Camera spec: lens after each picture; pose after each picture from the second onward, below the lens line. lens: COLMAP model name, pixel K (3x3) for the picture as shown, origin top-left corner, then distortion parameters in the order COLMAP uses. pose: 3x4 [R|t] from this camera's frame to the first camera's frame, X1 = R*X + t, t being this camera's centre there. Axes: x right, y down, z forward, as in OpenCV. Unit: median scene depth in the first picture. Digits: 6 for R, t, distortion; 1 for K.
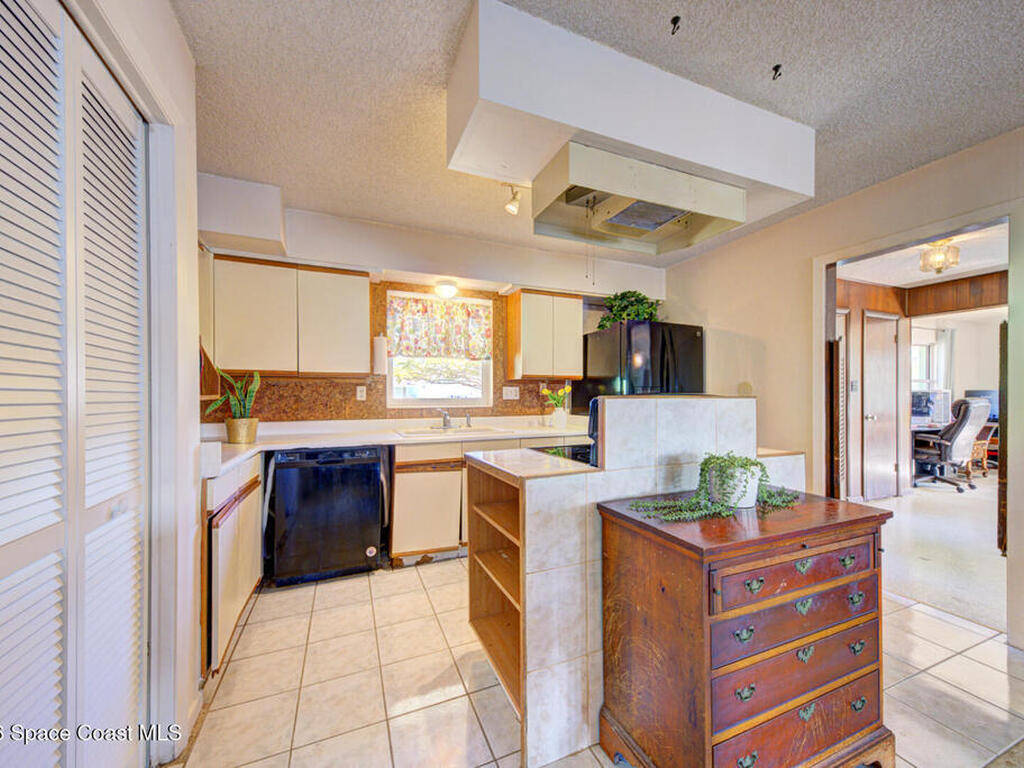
lens RADIAL K [[394.3, 0, 511.8], [0, 394.3, 396.0], [0, 0, 1]] dist [0.027261, -0.010004]
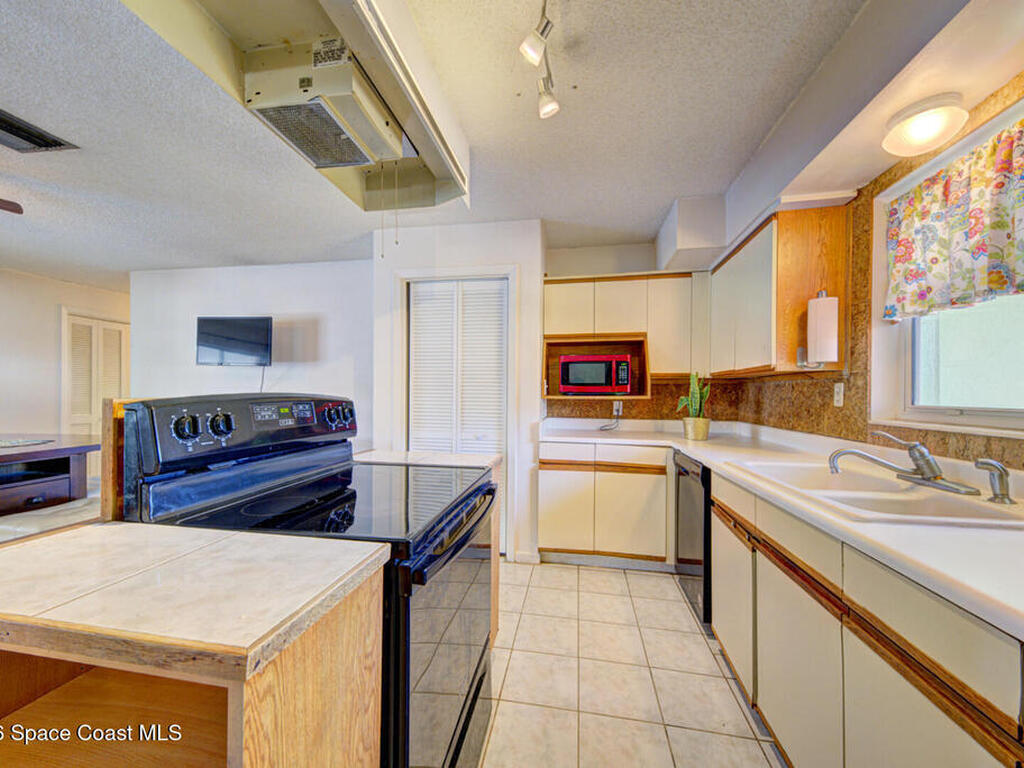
lens RADIAL K [[394.3, 0, 511.8], [0, 394.3, 396.0], [0, 0, 1]] dist [0.027261, -0.010004]
pose [[-0.547267, 0.001855, -0.836956, 0.386695], [-0.008436, 0.999935, 0.007732, -0.005573], [0.836916, 0.011292, -0.547215, 0.879004]]
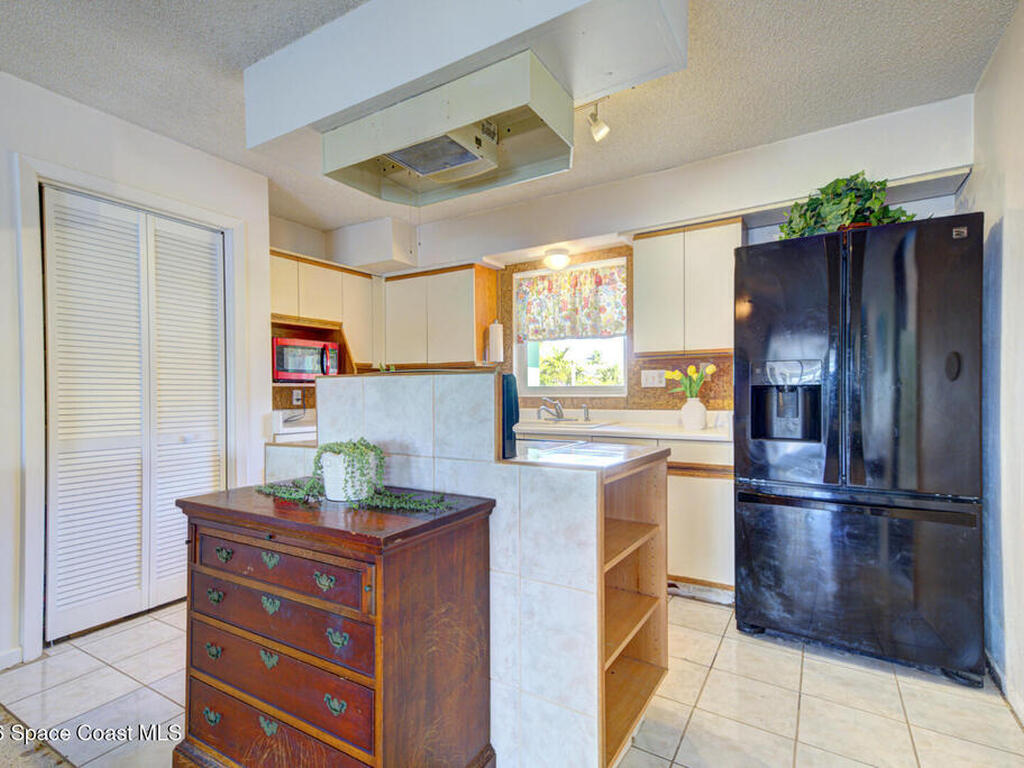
lens RADIAL K [[510.3, 0, 513.1], [0, 510.3, 397.3], [0, 0, 1]] dist [0.004134, 0.000785]
pose [[0.584154, 0.006673, -0.811615, 0.680830], [0.002588, 0.999946, 0.010085, 0.019273], [0.811639, -0.007992, 0.584105, 0.270536]]
